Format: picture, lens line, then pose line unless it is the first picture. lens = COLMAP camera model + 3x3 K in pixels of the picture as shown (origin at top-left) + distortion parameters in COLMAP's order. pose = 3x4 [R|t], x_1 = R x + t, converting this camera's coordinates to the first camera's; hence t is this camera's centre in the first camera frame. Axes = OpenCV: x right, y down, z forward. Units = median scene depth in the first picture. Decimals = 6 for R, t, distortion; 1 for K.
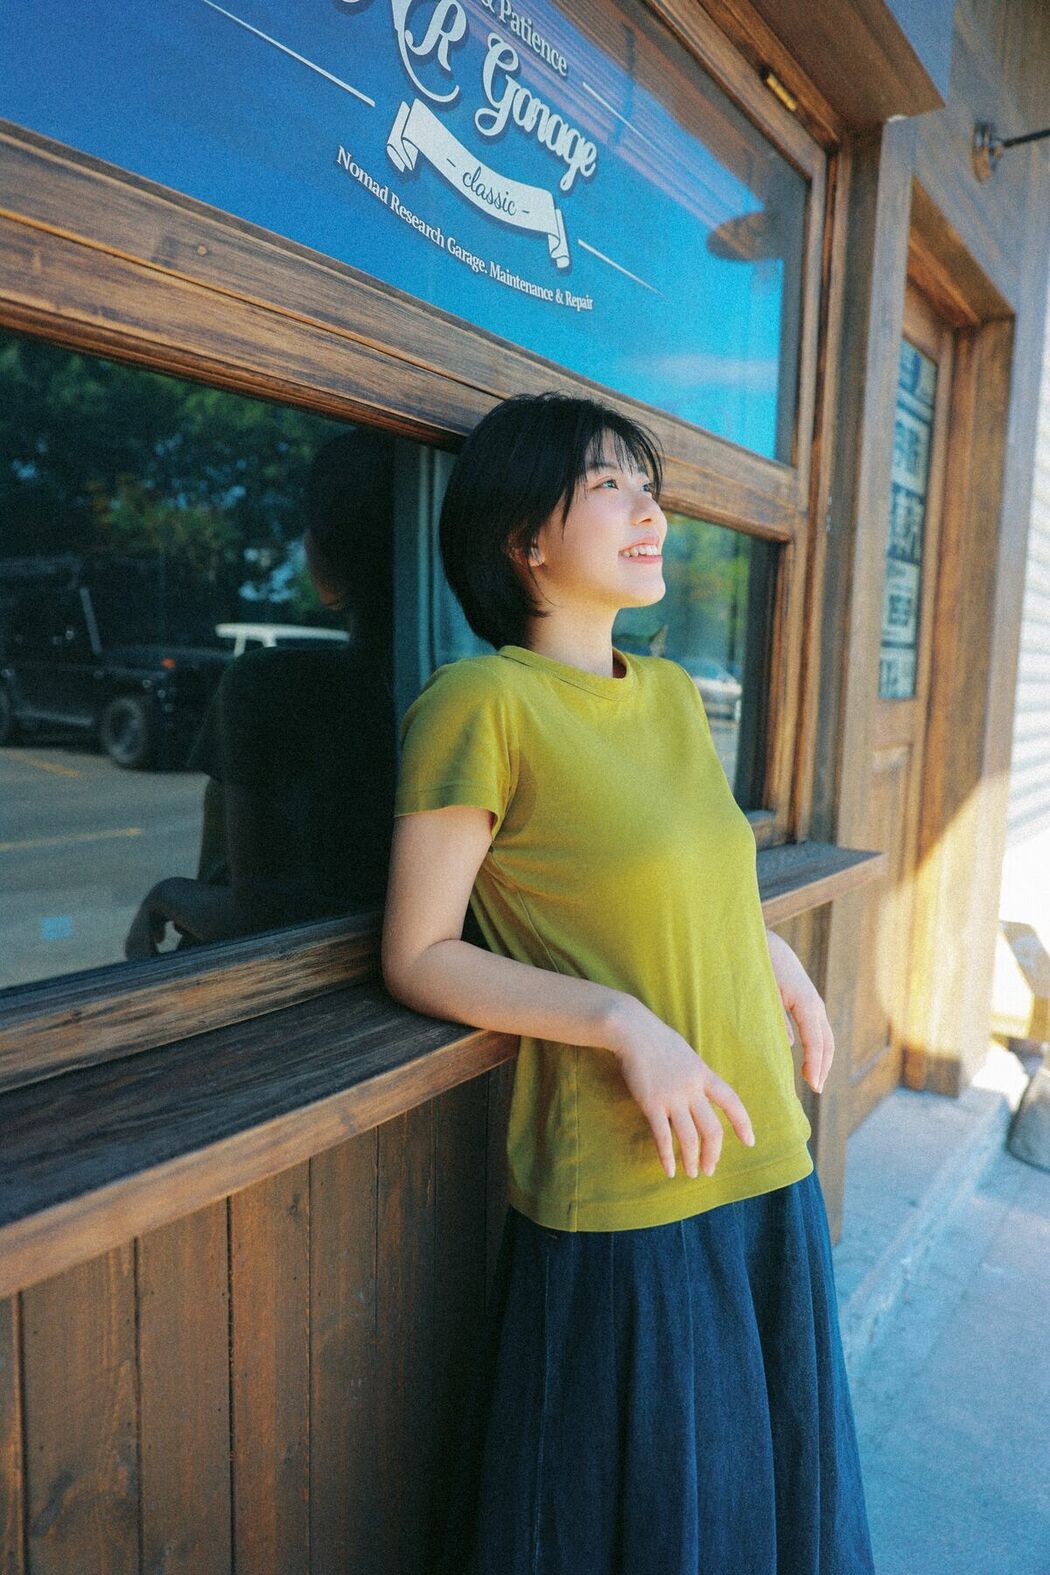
lens RADIAL K [[1098.7, 0, 566.2], [0, 1098.7, 778.7], [0, 0, 1]] dist [-0.017337, 0.004393]
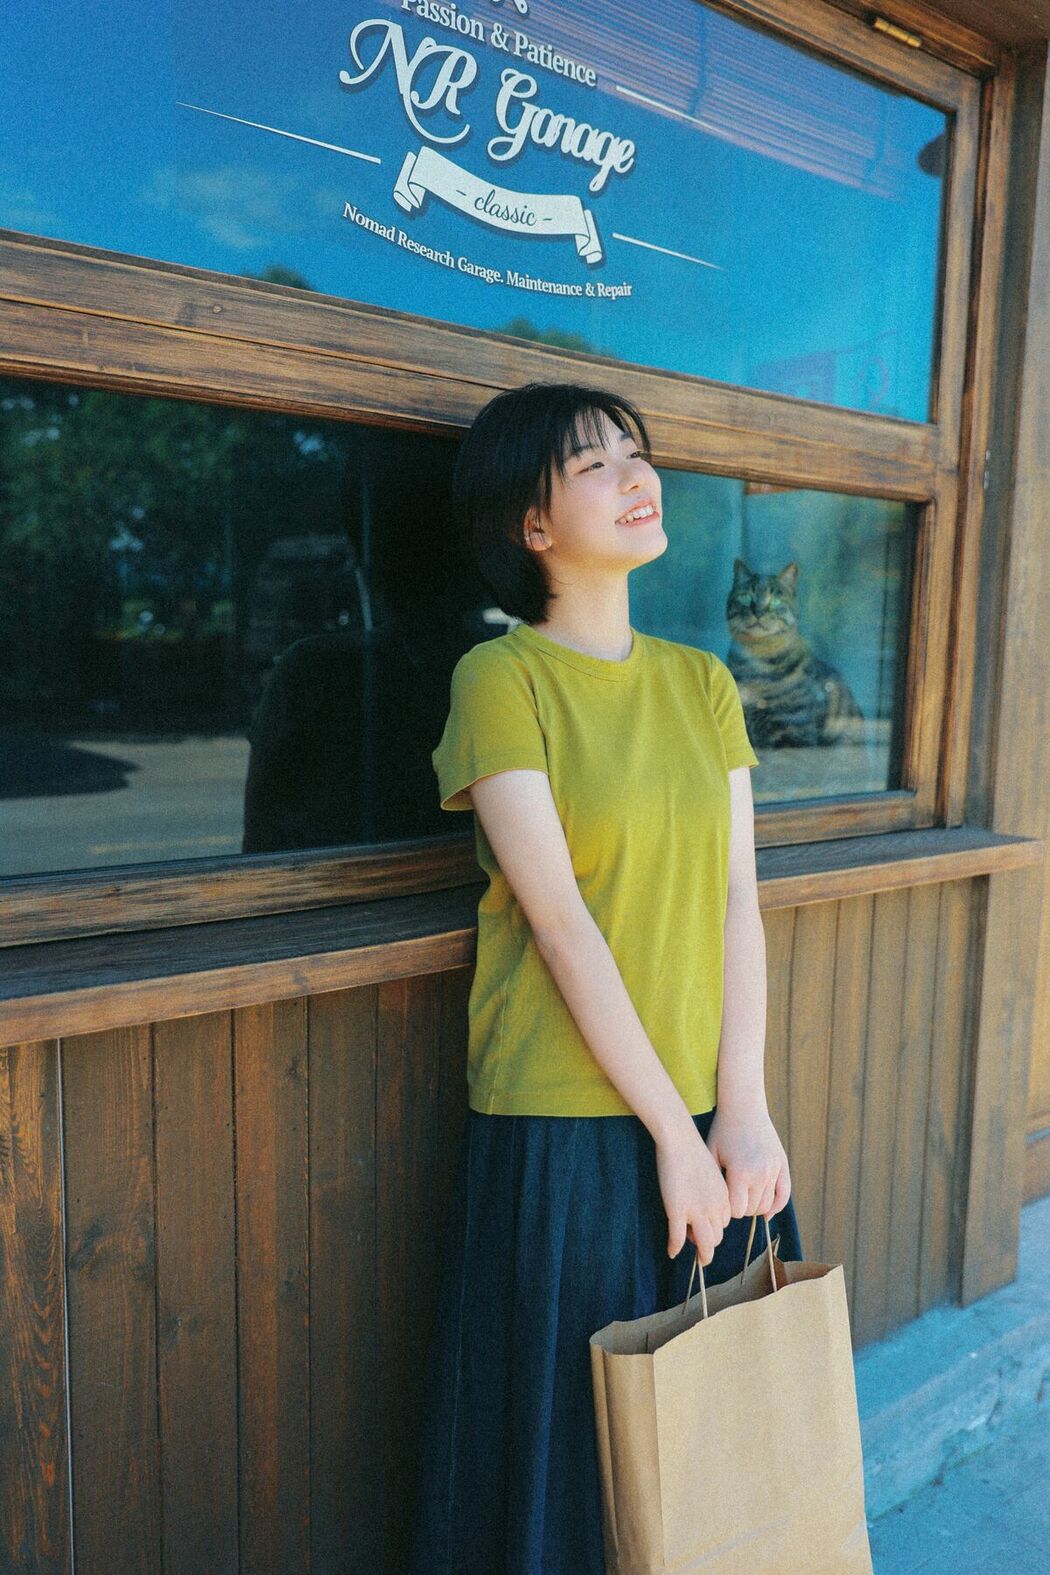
lens RADIAL K [[1276.4, 0, 517.7], [0, 1276.4, 781.7], [0, 0, 1]] dist [0.018567, -0.046153]
pose [[0.958643, 0.021884, -0.283768, 0.317919], [-0.021814, 0.999756, 0.003409, 0.045723], [0.283774, 0.002922, 0.958887, -0.248660]]
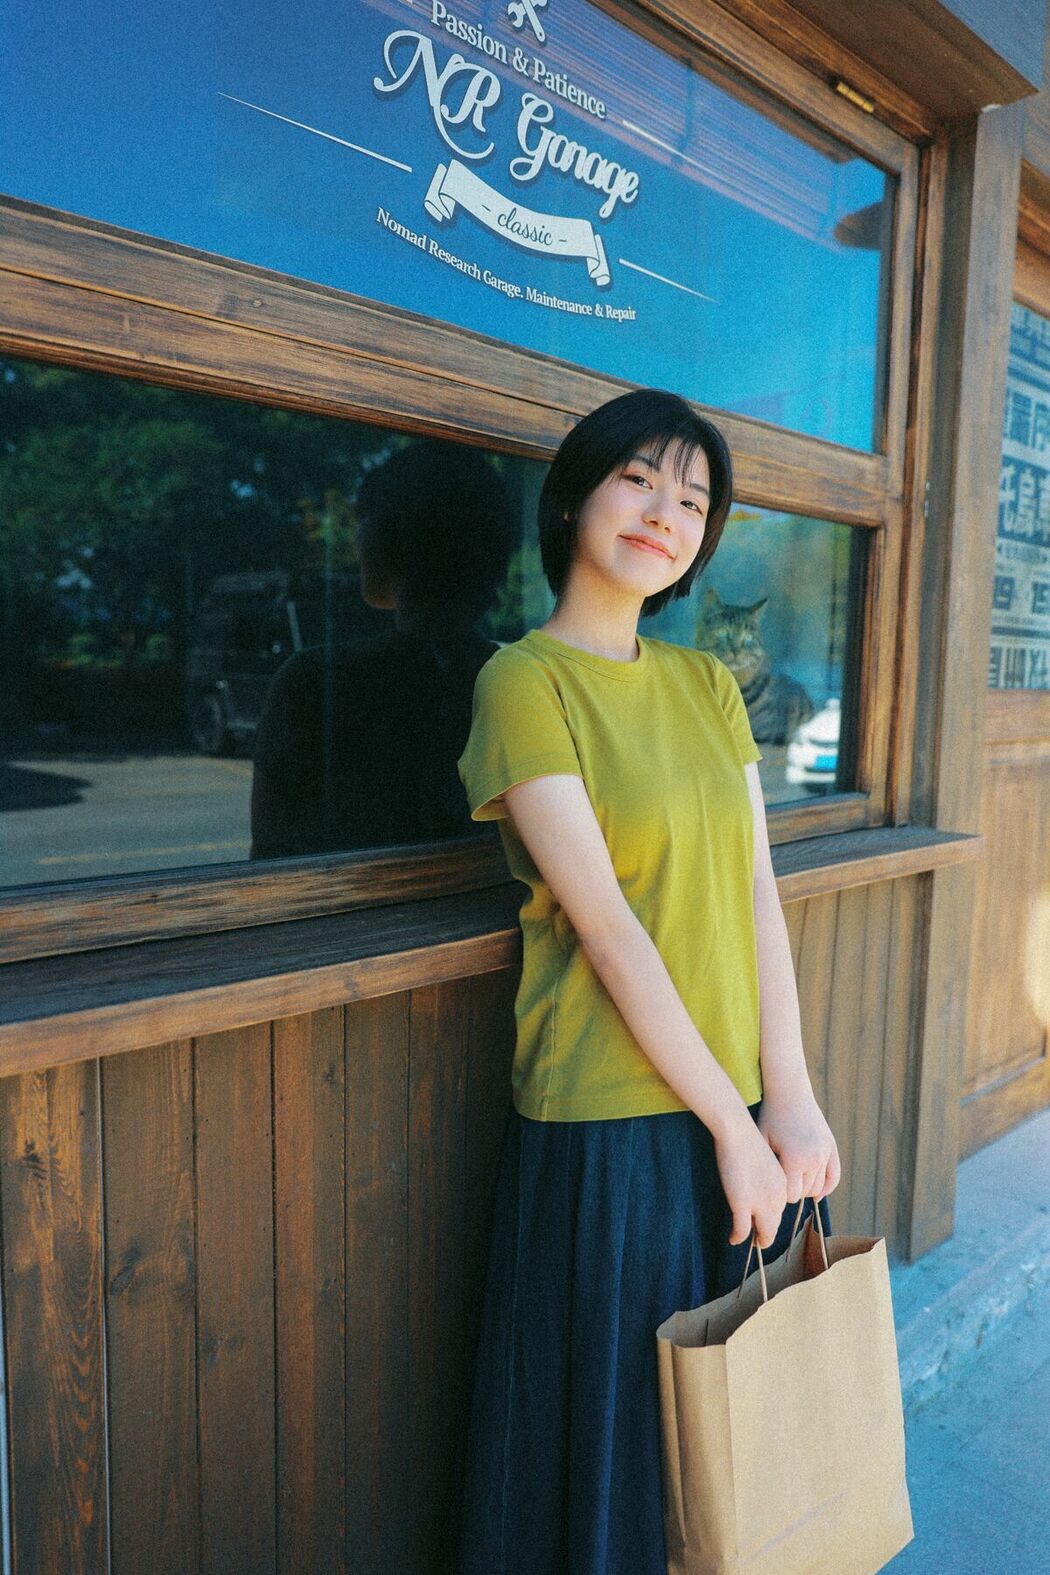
lens RADIAL K [[1146.0, 0, 555.0], [0, 1146.0, 772.5], [0, 0, 1]] dist [-0.024531, 0.013410]
pose [[0.982811, 0.008362, -0.184424, 0.182767], [-0.011781, 0.999778, -0.017454, 0.059690], [0.184237, 0.019326, 0.982692, -0.166612]]
